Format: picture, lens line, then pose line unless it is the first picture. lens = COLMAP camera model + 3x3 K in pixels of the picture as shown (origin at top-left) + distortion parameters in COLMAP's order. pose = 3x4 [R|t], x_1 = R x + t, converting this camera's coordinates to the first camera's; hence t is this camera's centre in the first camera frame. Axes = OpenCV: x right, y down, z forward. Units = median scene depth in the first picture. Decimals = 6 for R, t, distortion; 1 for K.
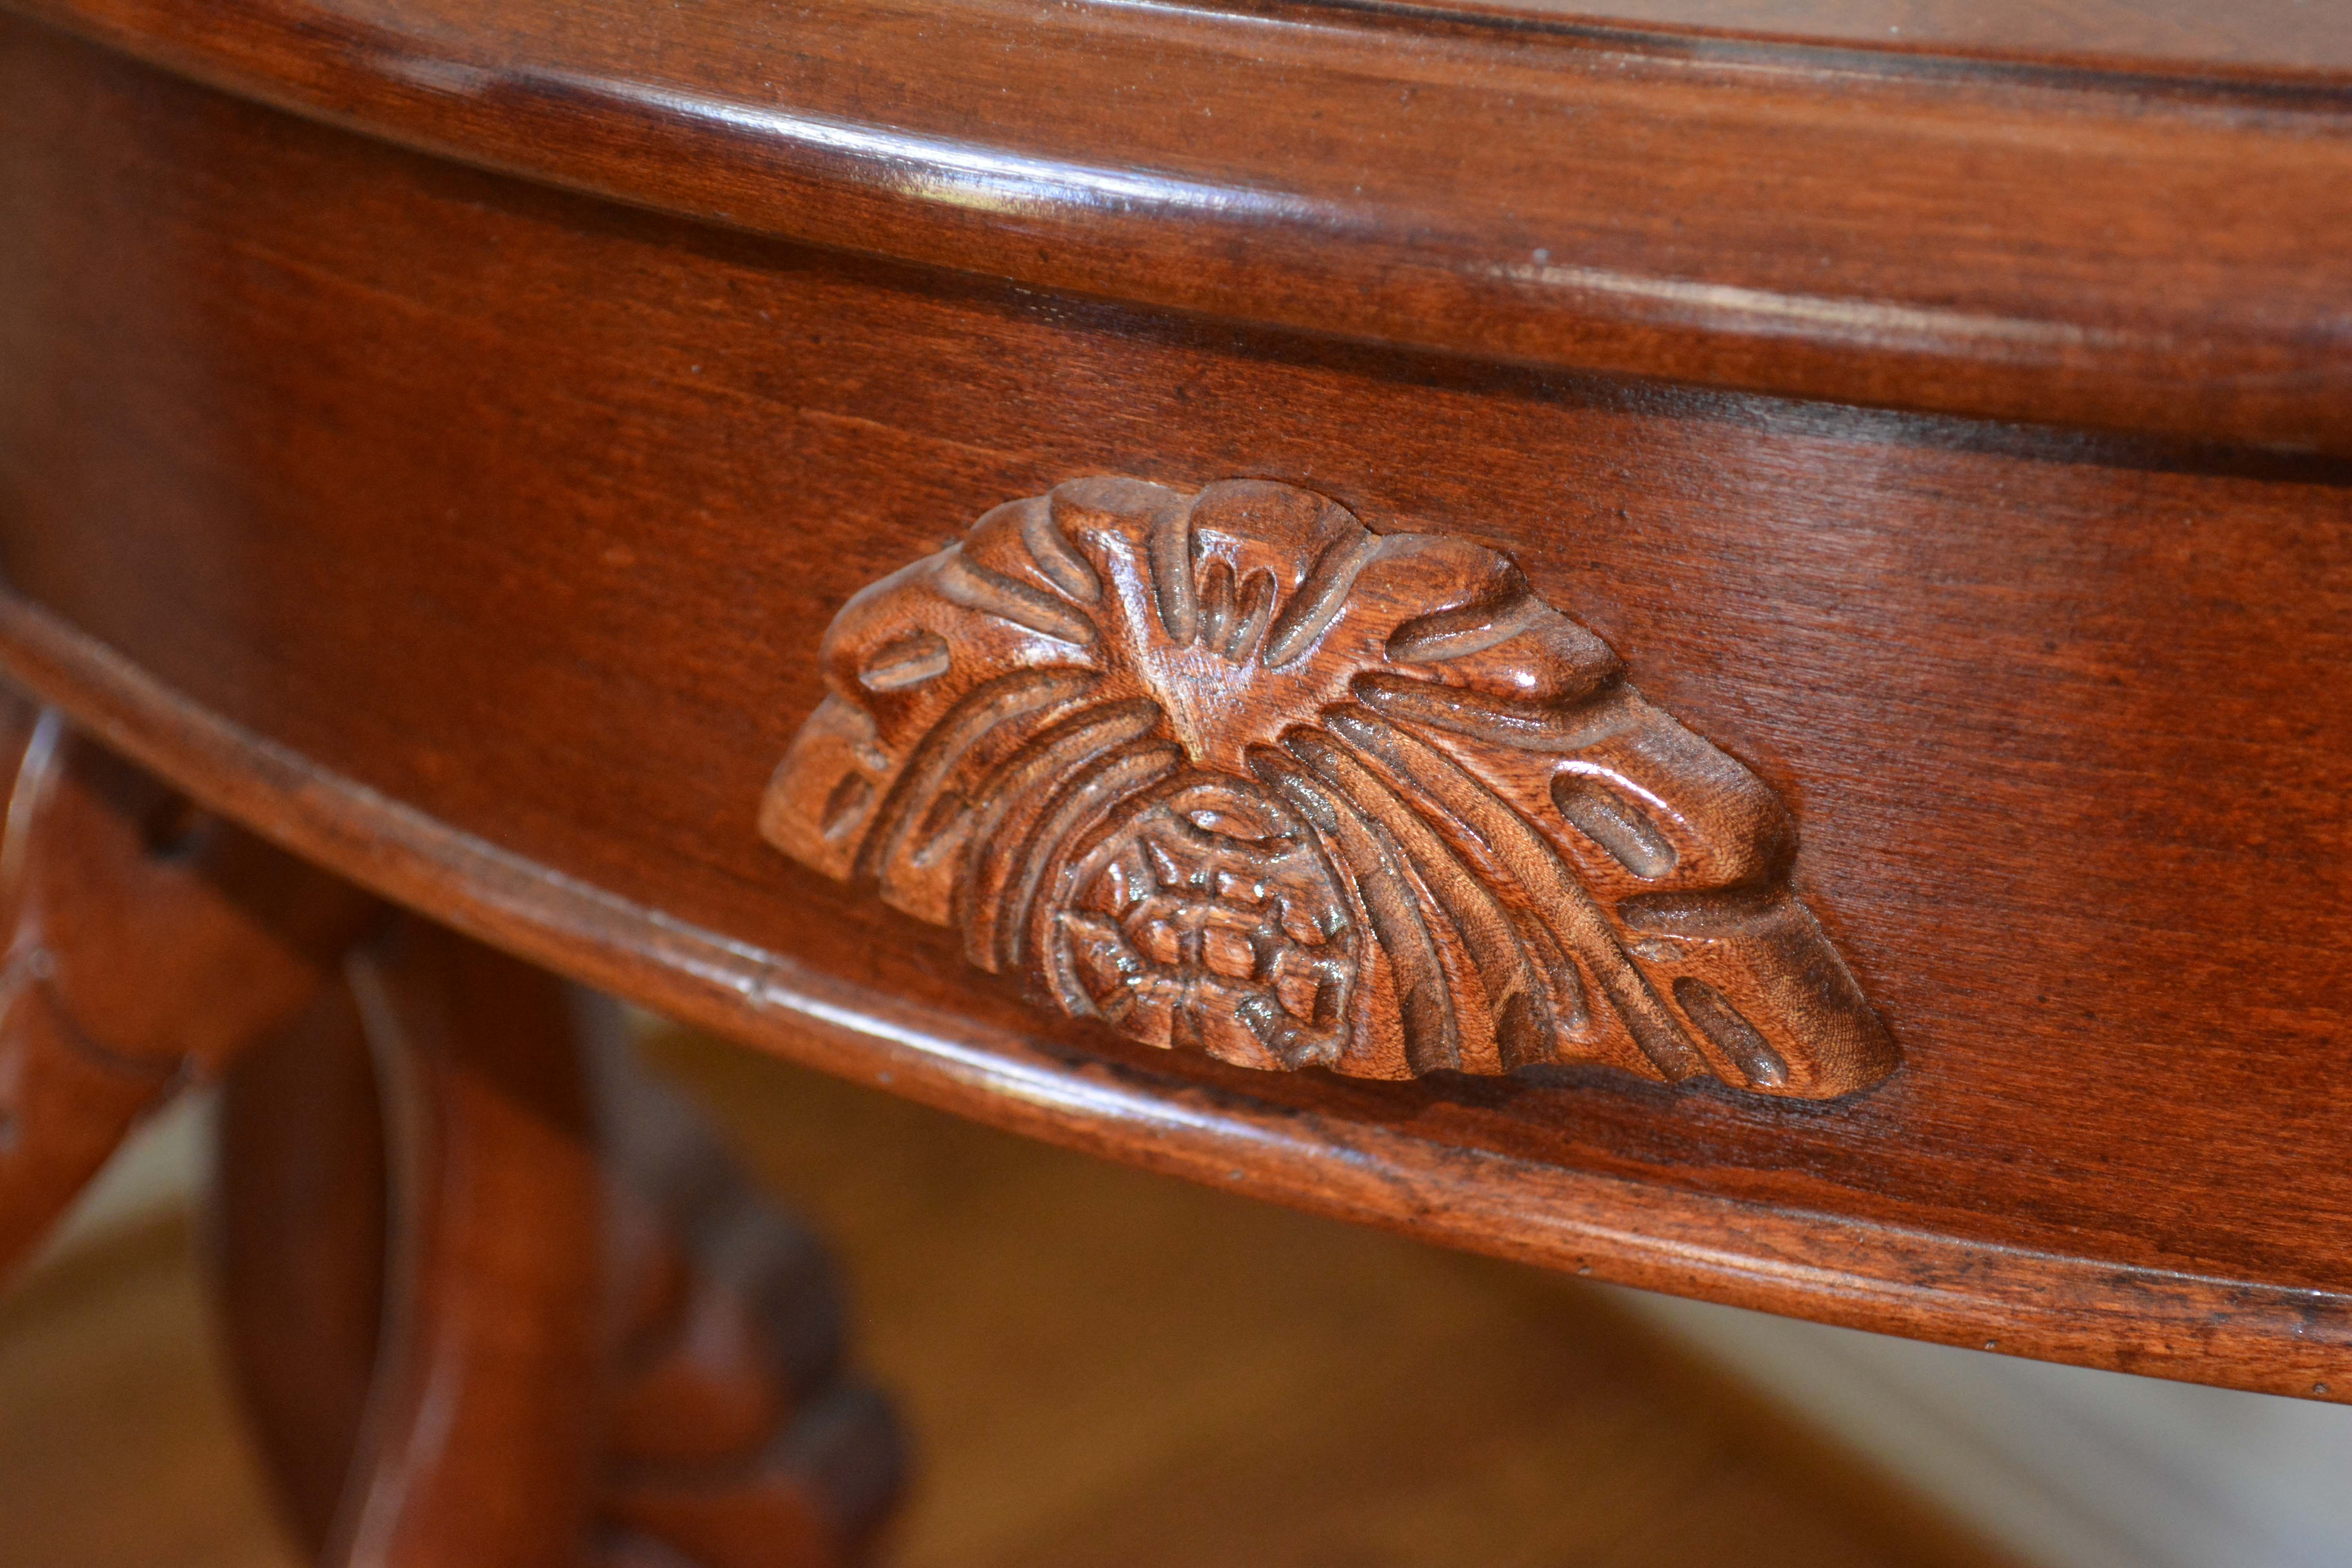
lens RADIAL K [[5091.3, 0, 1176.0], [0, 5091.3, 784.0], [0, 0, 1]] dist [0.035918, 0.234621]
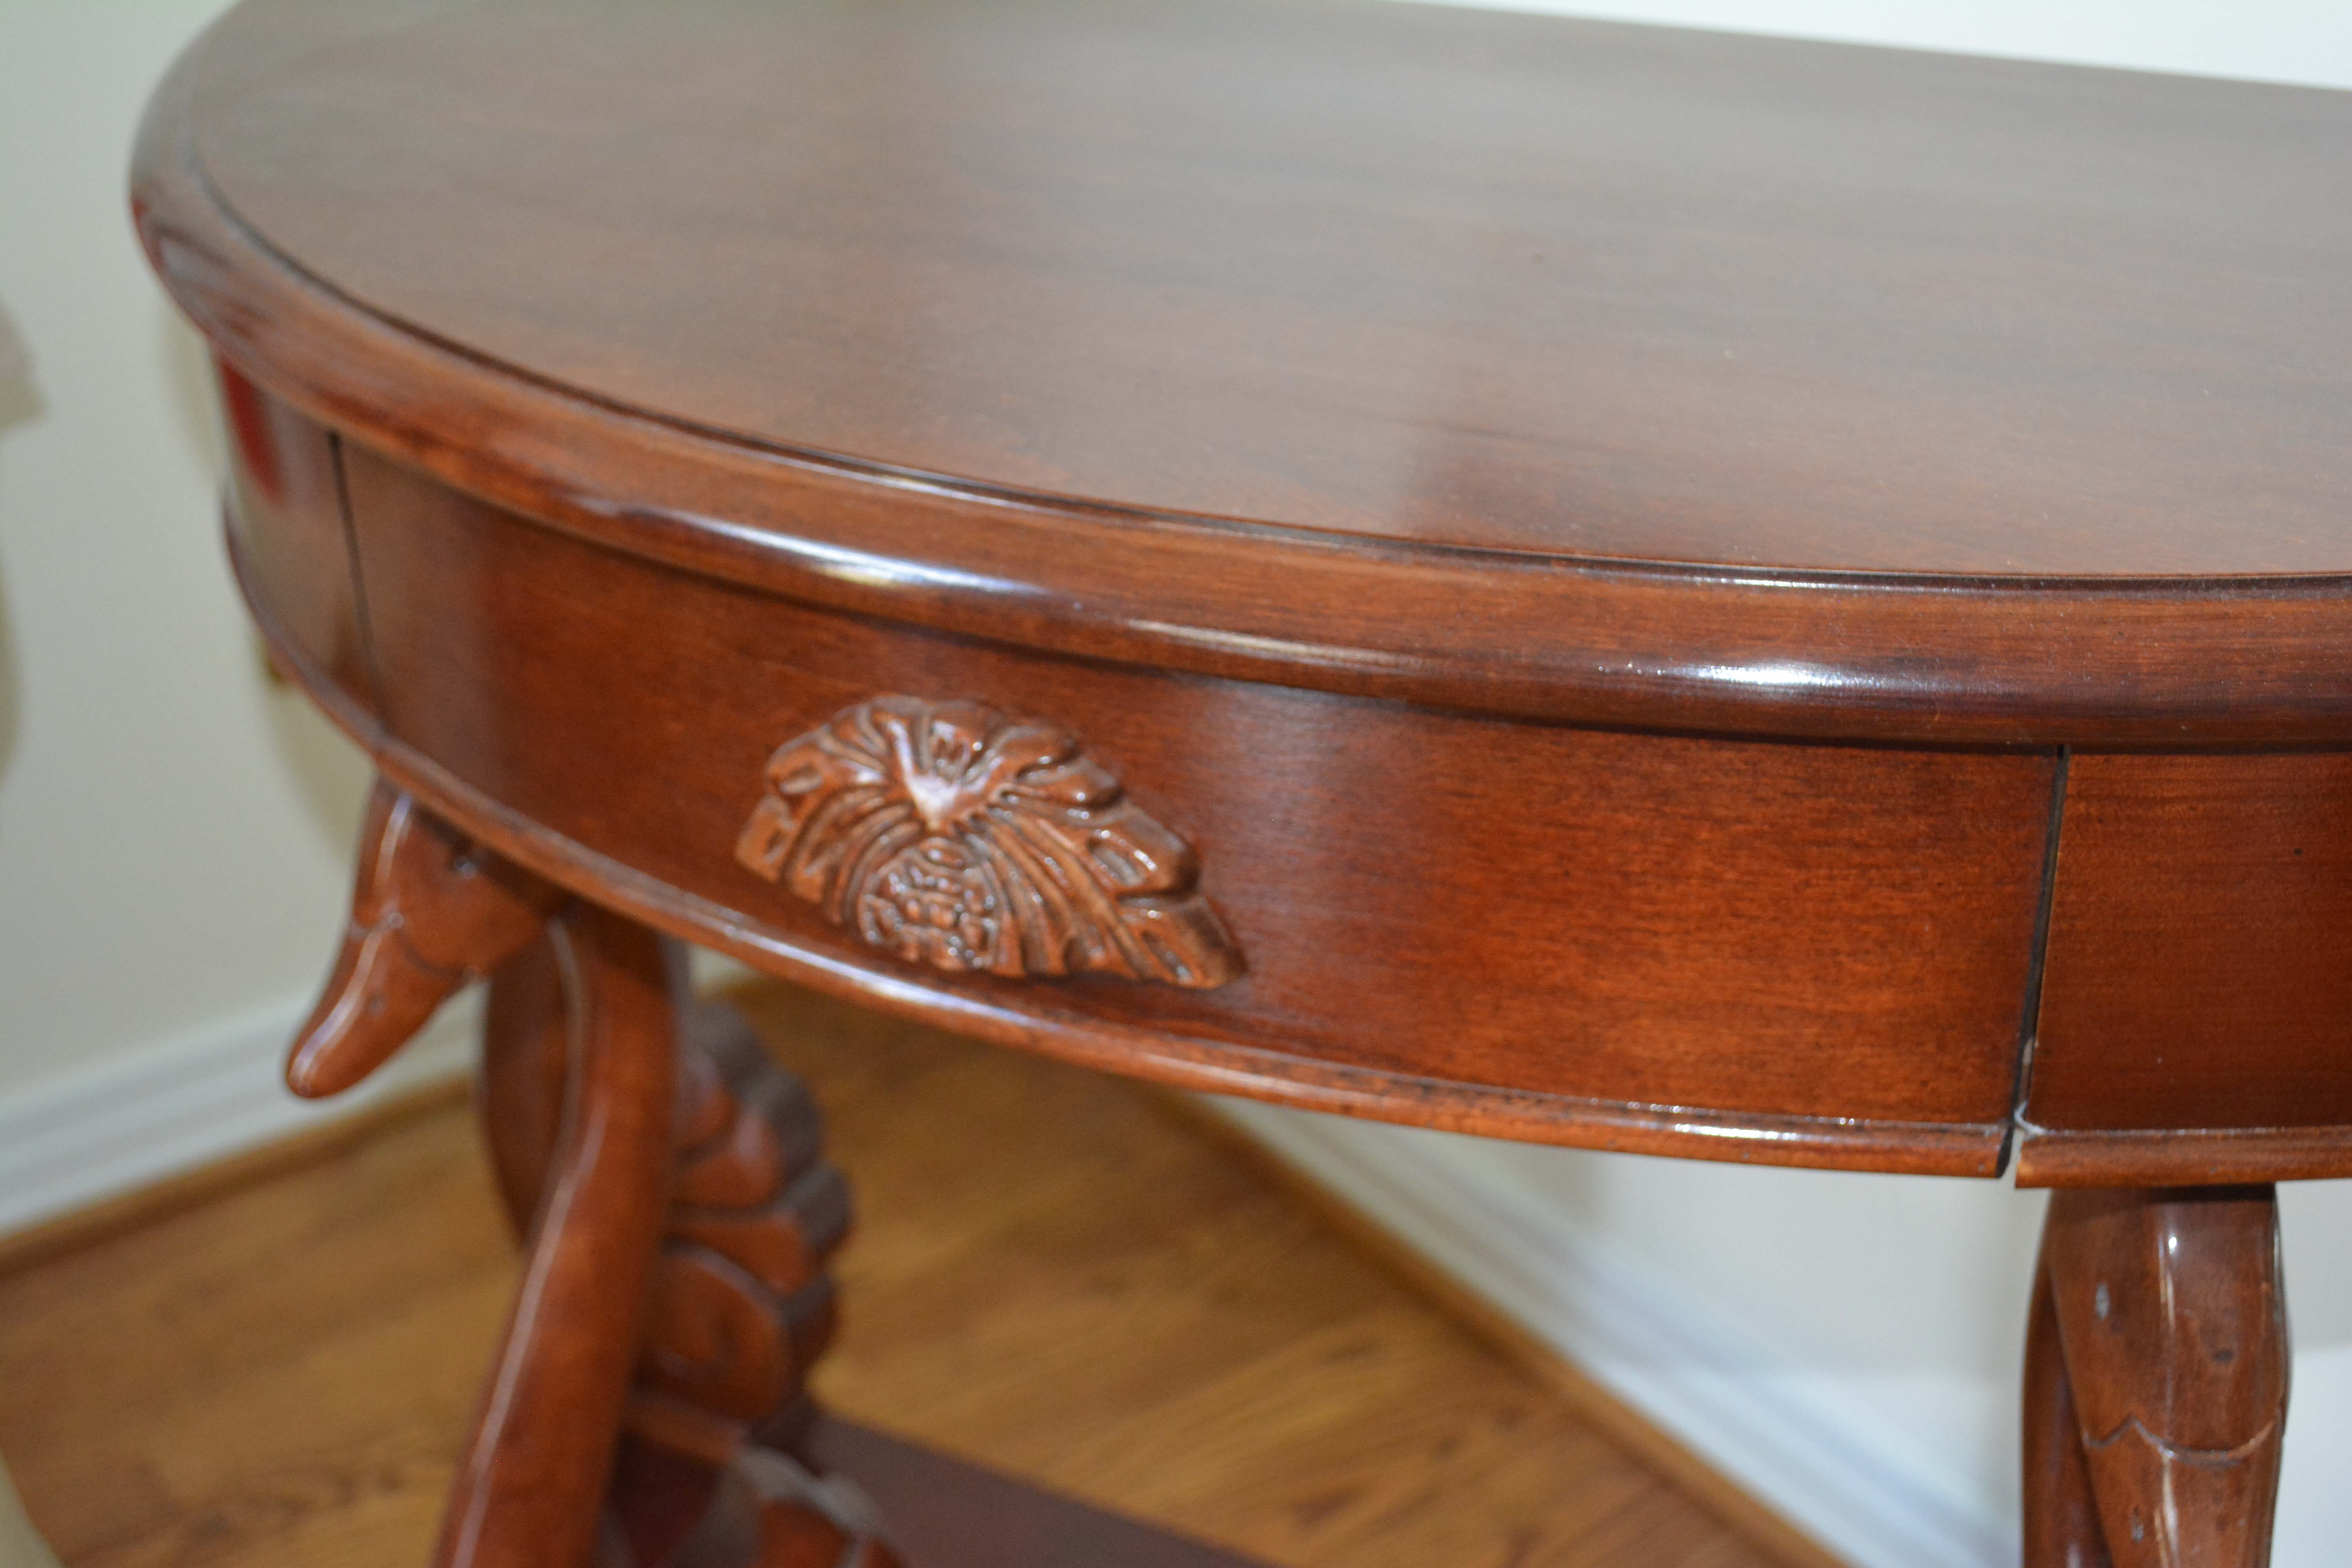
lens RADIAL K [[3197.2, 0, 1176.0], [0, 3197.2, 784.0], [0, 0, 1]] dist [-0.014136, 0.038629]
pose [[0.999440, 0.024645, 0.022656, 0.077992], [-0.024030, 0.999346, -0.027025, 0.011279], [-0.023307, 0.026465, 0.999378, -0.380210]]
